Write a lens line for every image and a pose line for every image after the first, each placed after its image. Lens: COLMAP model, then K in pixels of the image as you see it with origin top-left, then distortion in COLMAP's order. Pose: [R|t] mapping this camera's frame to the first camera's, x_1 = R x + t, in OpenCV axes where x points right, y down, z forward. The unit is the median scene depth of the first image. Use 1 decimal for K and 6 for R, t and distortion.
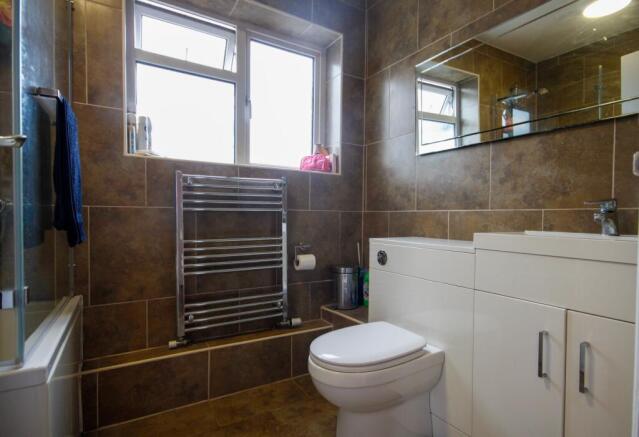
lens RADIAL K [[348.7, 0, 319.5], [0, 348.7, 218.5], [0, 0, 1]] dist [0.002092, 0.000322]
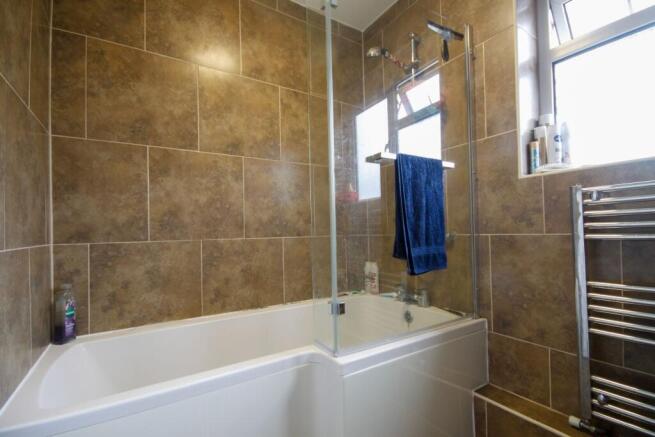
lens RADIAL K [[301.9, 0, 323.7], [0, 301.9, 223.0], [0, 0, 1]] dist [-0.000550, 0.000074]
pose [[0.045813, -0.039071, -0.998186, 0.202276], [0.014844, 0.999151, -0.038428, -0.039962], [0.998840, -0.013056, 0.046354, 0.443388]]
